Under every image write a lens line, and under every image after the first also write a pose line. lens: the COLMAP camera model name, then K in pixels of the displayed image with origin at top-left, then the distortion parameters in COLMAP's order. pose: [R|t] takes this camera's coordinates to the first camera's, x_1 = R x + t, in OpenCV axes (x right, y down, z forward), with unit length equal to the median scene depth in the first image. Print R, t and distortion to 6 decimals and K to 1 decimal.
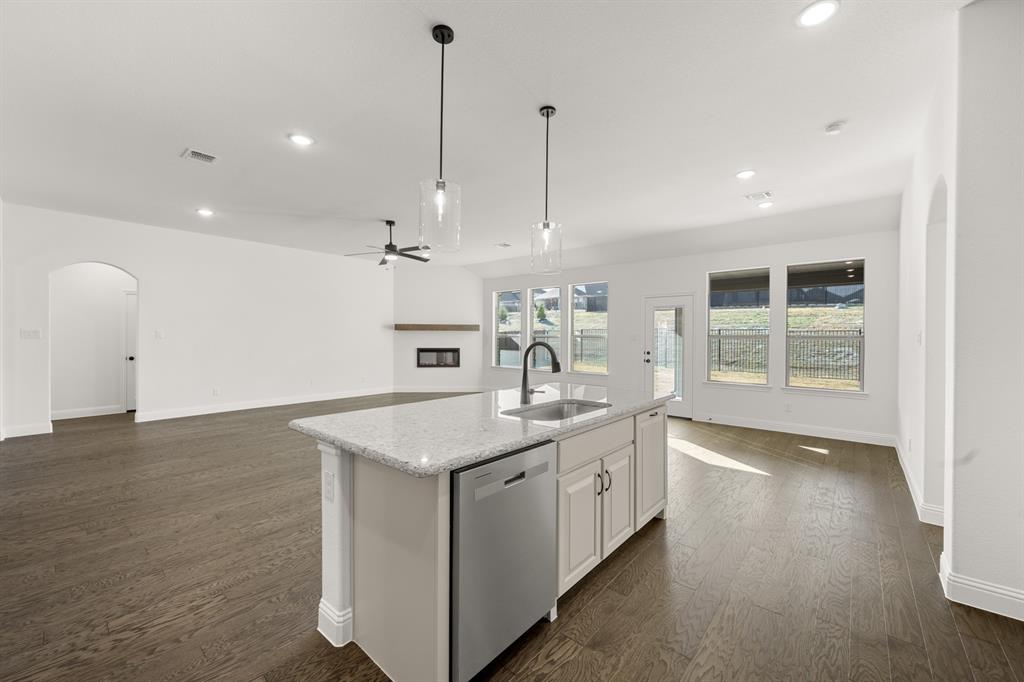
lens RADIAL K [[403.1, 0, 513.7], [0, 403.1, 338.9], [0, 0, 1]] dist [0.001251, 0.000308]
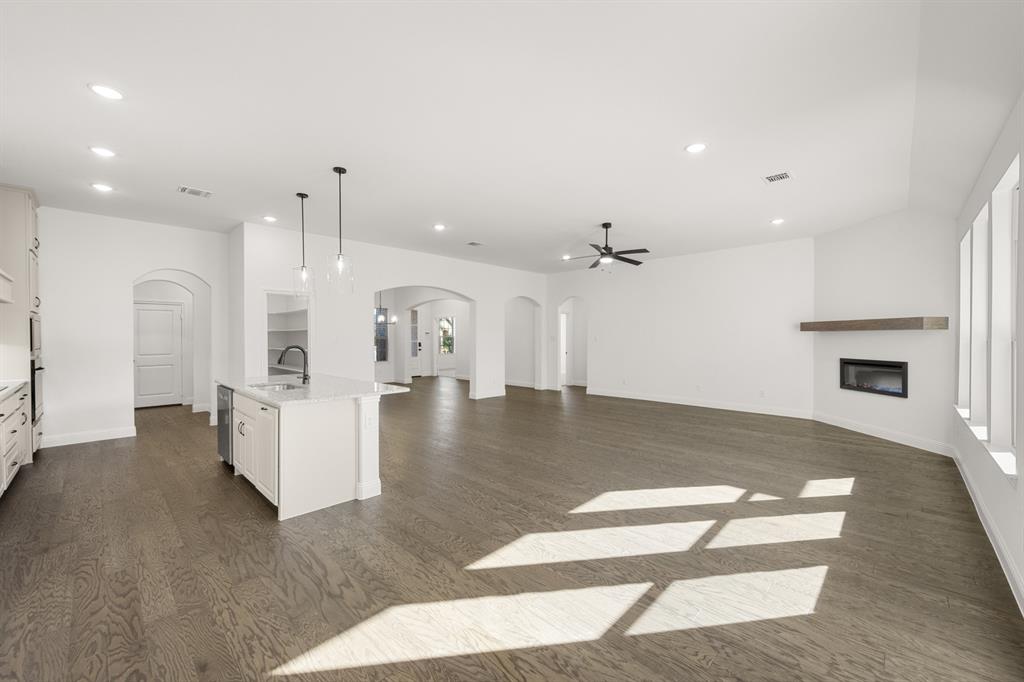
lens RADIAL K [[403.1, 0, 513.7], [0, 403.1, 338.9], [0, 0, 1]] dist [0.001251, 0.000308]
pose [[-0.056753, 0.000658, -0.998388, 0.443469], [-0.004230, 0.999991, 0.000900, -0.006406], [0.998379, 0.004275, -0.056750, 0.535384]]
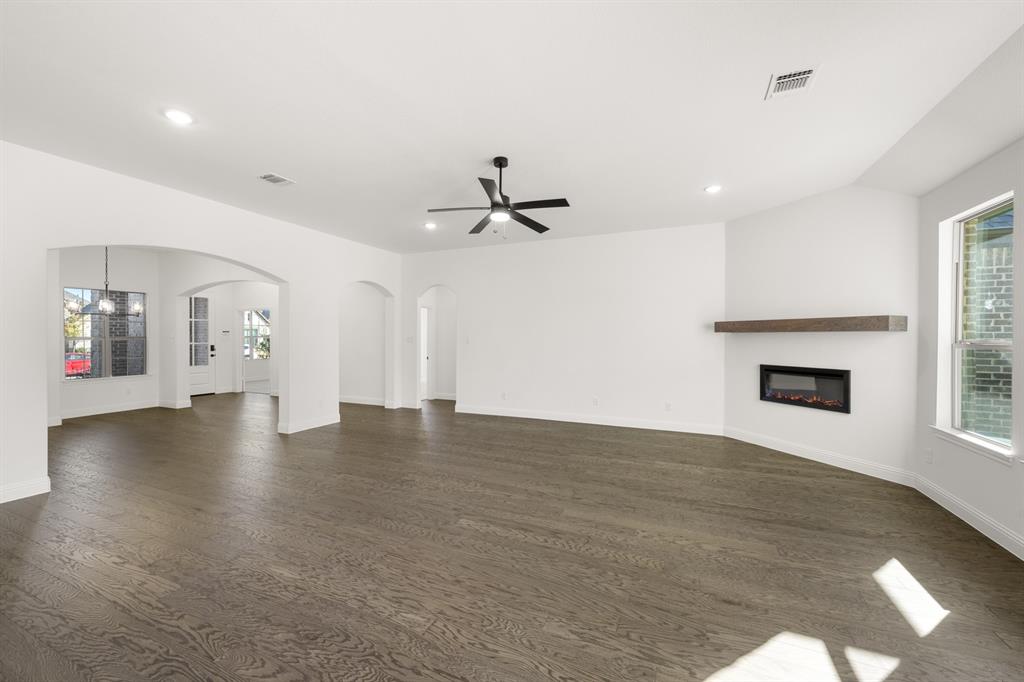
lens RADIAL K [[403.1, 0, 513.7], [0, 403.1, 338.9], [0, 0, 1]] dist [0.001251, 0.000308]
pose [[0.291581, 0.000629, -0.956546, 0.188814], [-0.006327, 0.999979, -0.001271, -0.009294], [0.956525, 0.006423, 0.291579, 0.541795]]
